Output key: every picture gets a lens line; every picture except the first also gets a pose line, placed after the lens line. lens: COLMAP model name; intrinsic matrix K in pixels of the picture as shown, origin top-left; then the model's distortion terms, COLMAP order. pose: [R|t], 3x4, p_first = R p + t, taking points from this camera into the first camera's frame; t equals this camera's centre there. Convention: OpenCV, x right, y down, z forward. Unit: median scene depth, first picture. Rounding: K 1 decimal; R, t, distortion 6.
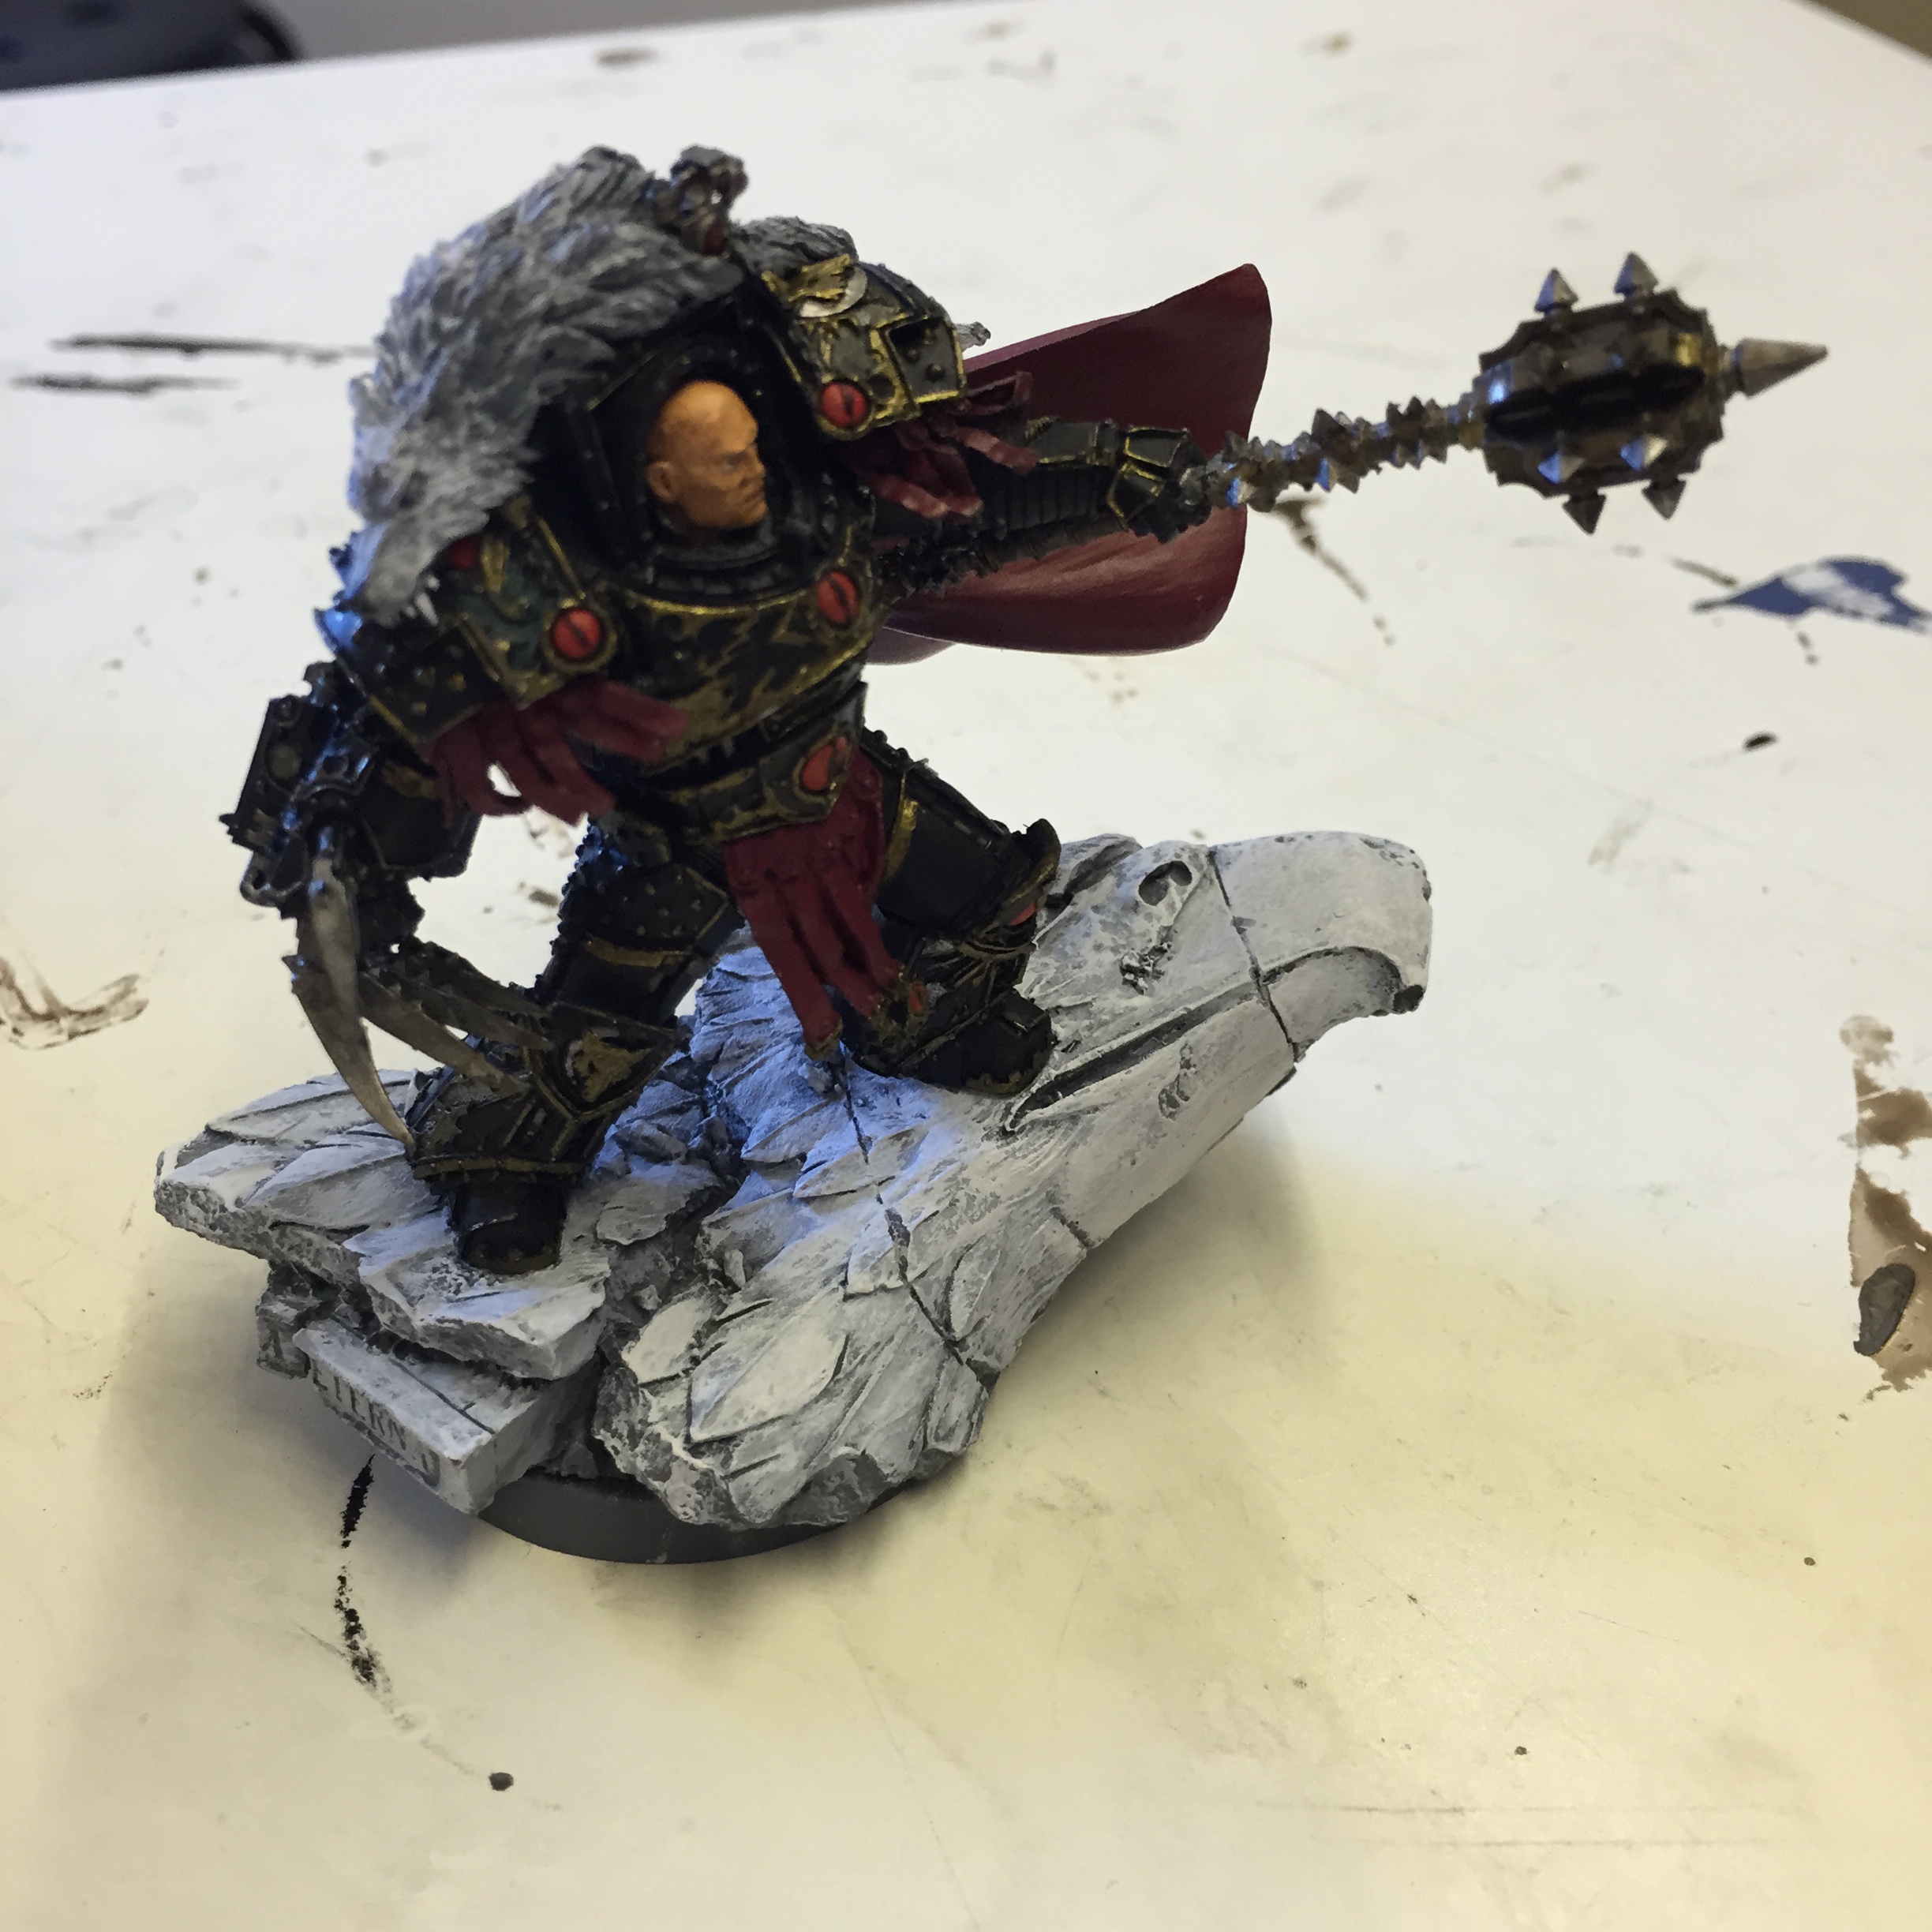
lens RADIAL K [[2342.5, 0, 975.1], [0, 2342.5, 953.2], [0, 0, 1]] dist [0.040635, 0.000000]
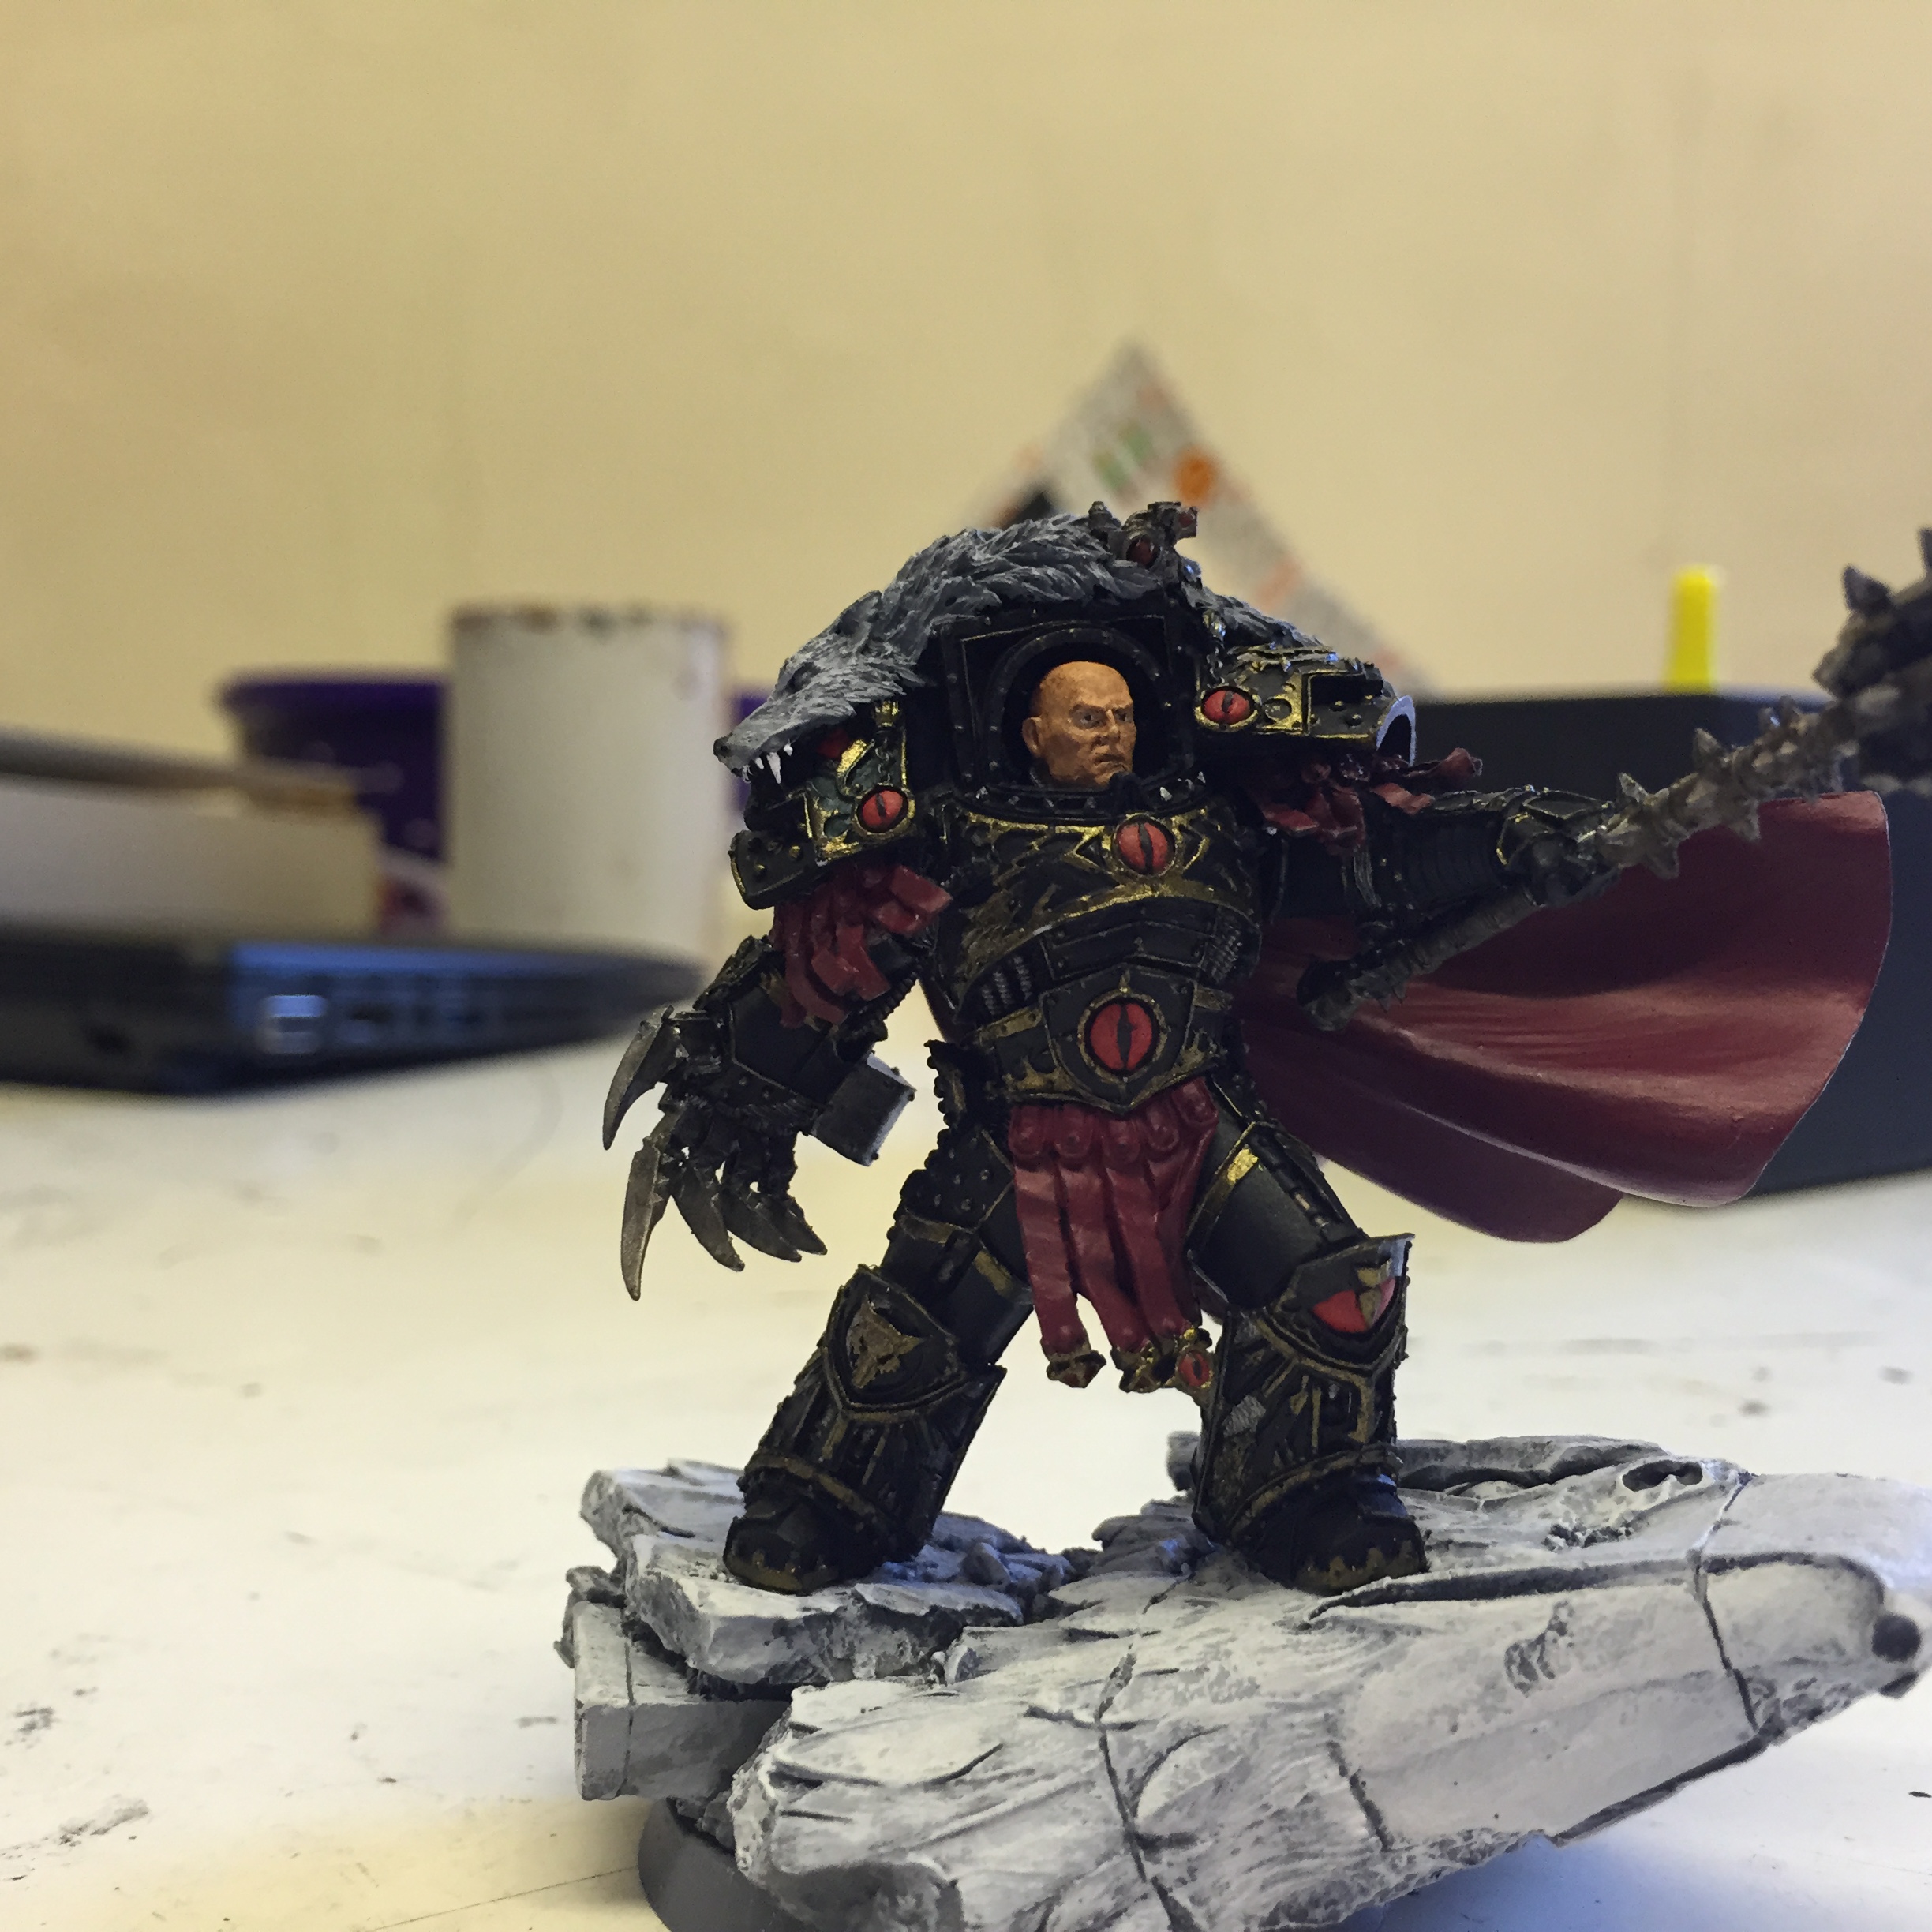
lens RADIAL K [[2342.5, 0, 961.9], [0, 2342.5, 942.8], [0, 0, 1]] dist [0.040635, 0.000000]
pose [[0.758640, 0.045997, -0.649884, 0.450073], [-0.412648, 0.805840, -0.424668, 0.286046], [0.504169, 0.590344, 0.630323, 0.293863]]
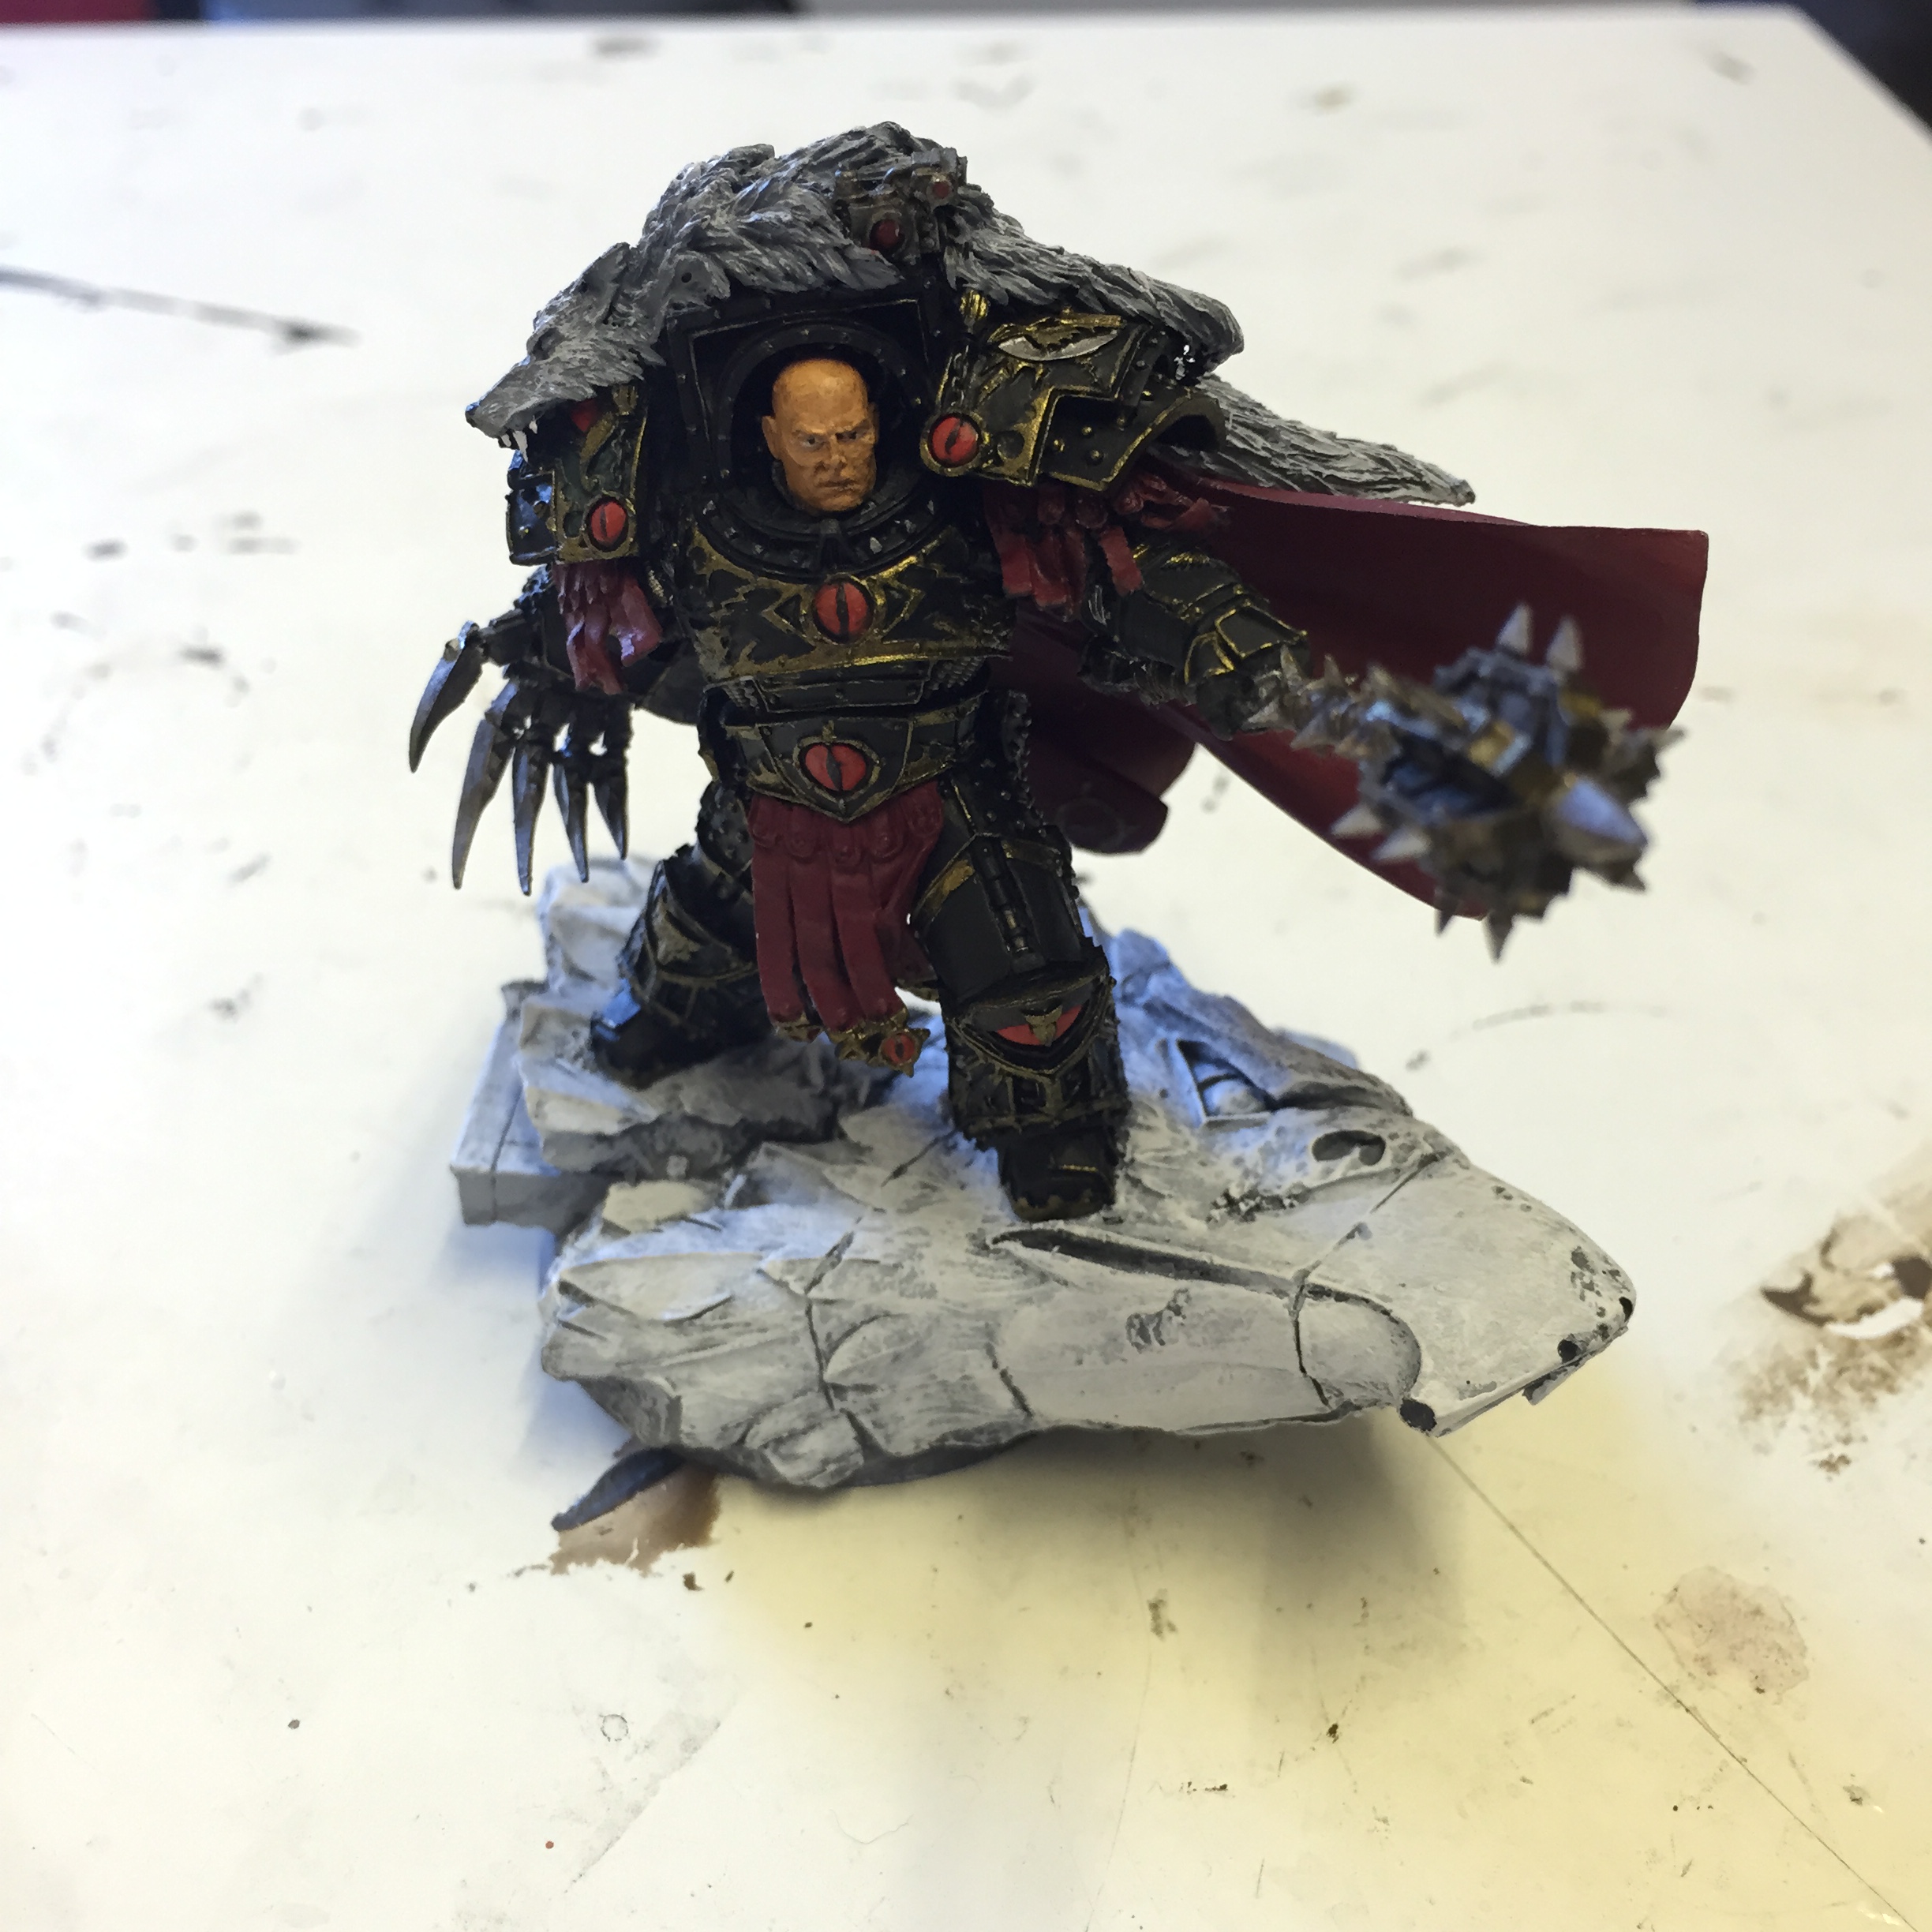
lens RADIAL K [[2342.5, 0, 949.0], [0, 2342.5, 955.3], [0, 0, 1]] dist [0.040635, 0.000000]
pose [[0.570608, 0.497028, -0.653735, 0.575294], [-0.496143, 0.842992, 0.207863, -0.214810], [0.654406, 0.205738, 0.727615, 0.283721]]
